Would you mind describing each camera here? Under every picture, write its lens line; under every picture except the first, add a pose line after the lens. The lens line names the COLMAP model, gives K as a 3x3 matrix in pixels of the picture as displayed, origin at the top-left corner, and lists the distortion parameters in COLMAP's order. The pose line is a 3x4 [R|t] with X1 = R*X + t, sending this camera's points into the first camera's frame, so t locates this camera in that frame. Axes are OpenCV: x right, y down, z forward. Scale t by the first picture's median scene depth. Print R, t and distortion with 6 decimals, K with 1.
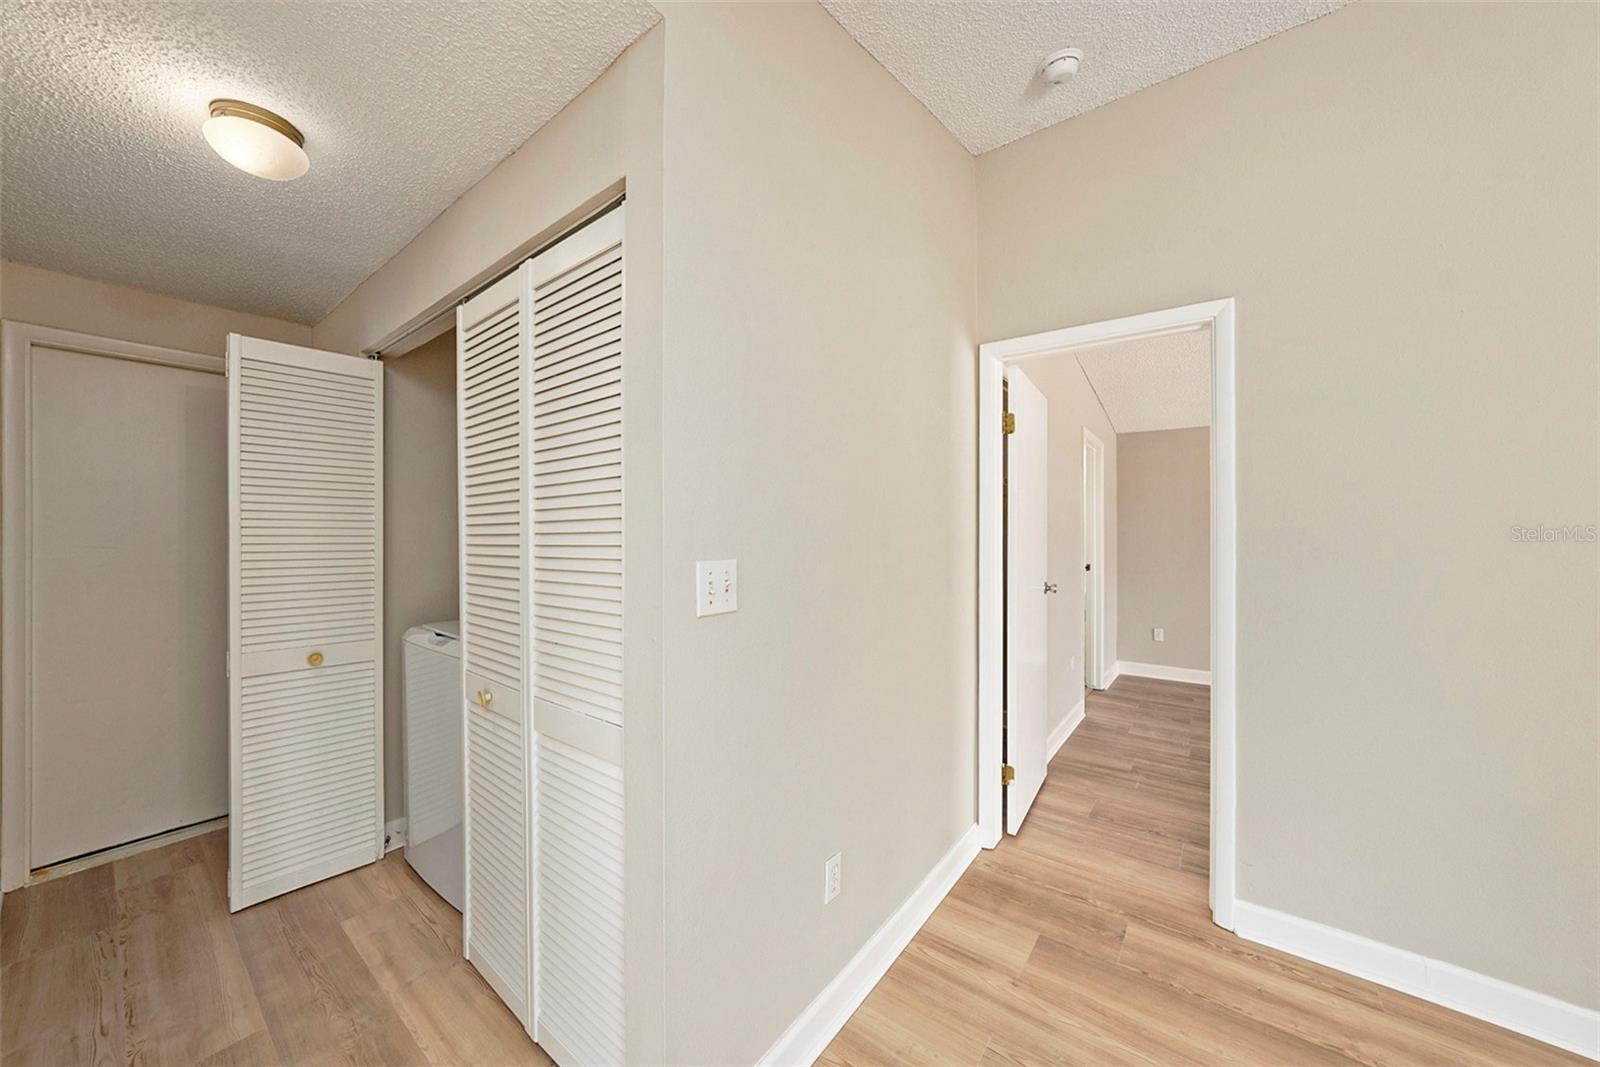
lens RADIAL K [[577.7, 0, 800.0], [0, 577.7, 533.5], [0, 0, 1]] dist [0.000055, -0.000296]
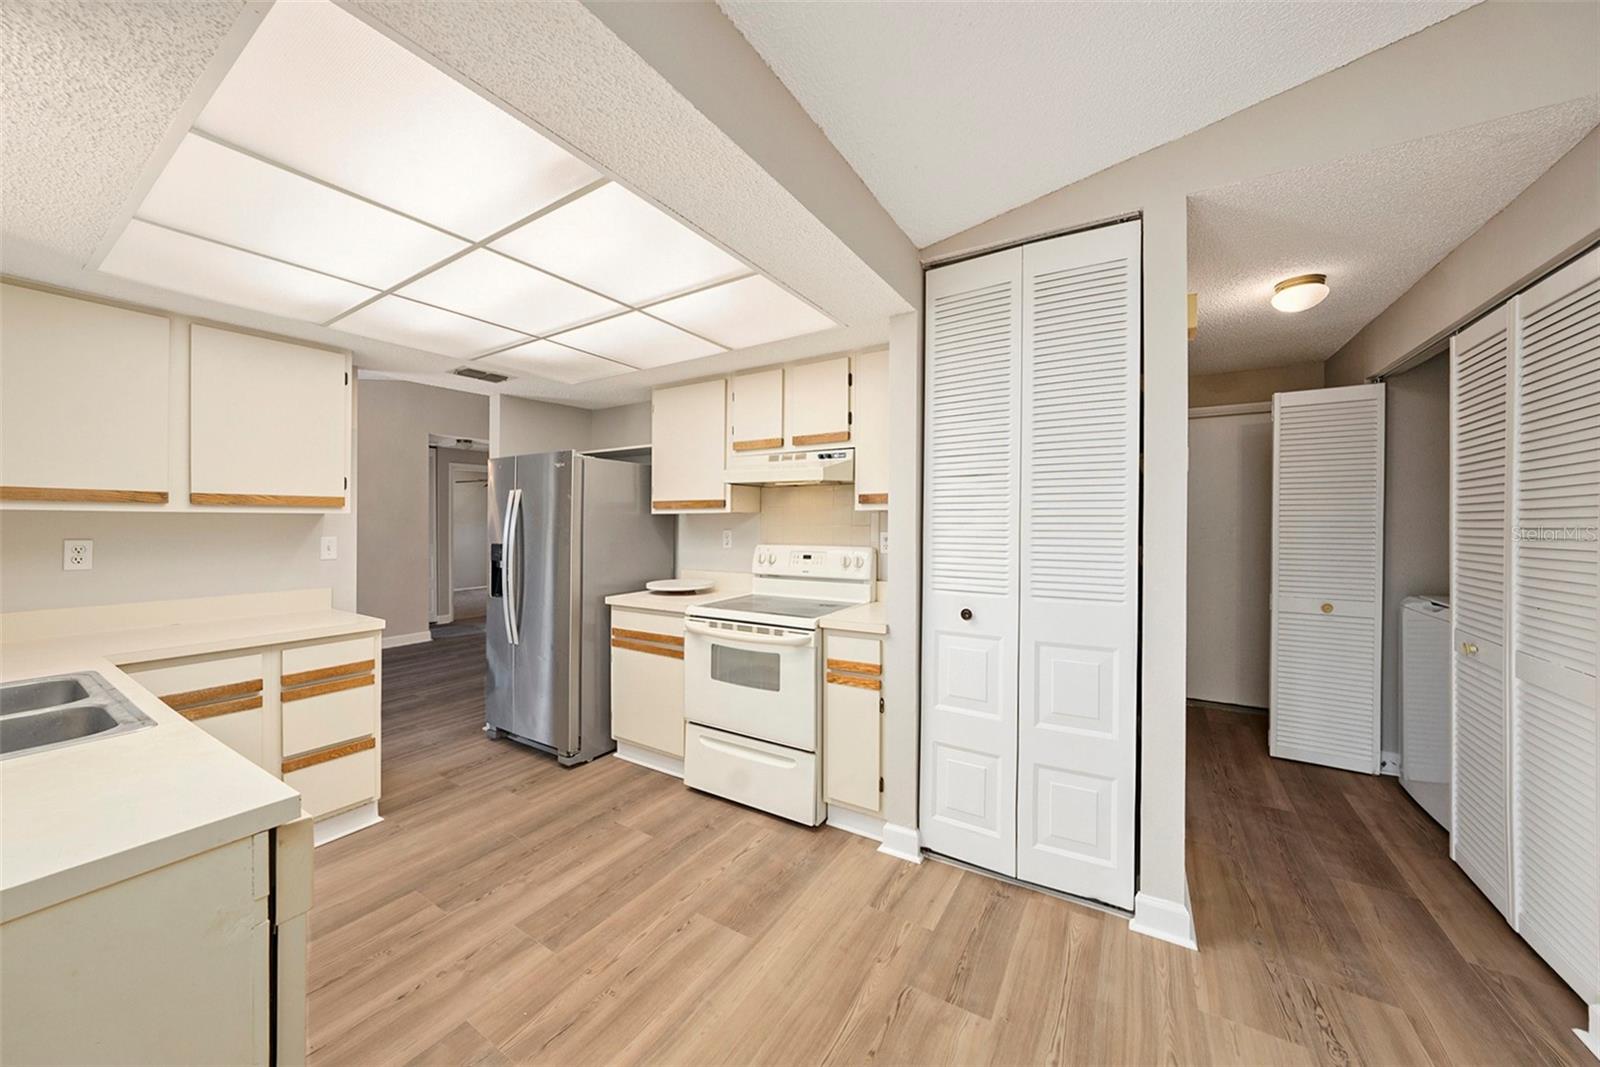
lens RADIAL K [[573.8, 0, 800.0], [0, 573.8, 533.5], [0, 0, 1]] dist [-0.016926, 0.004939]
pose [[0.134906, 0.018975, -0.990677, 0.425346], [0.006621, 0.999777, 0.020051, -0.002222], [0.990836, -0.009265, 0.134750, -0.548770]]
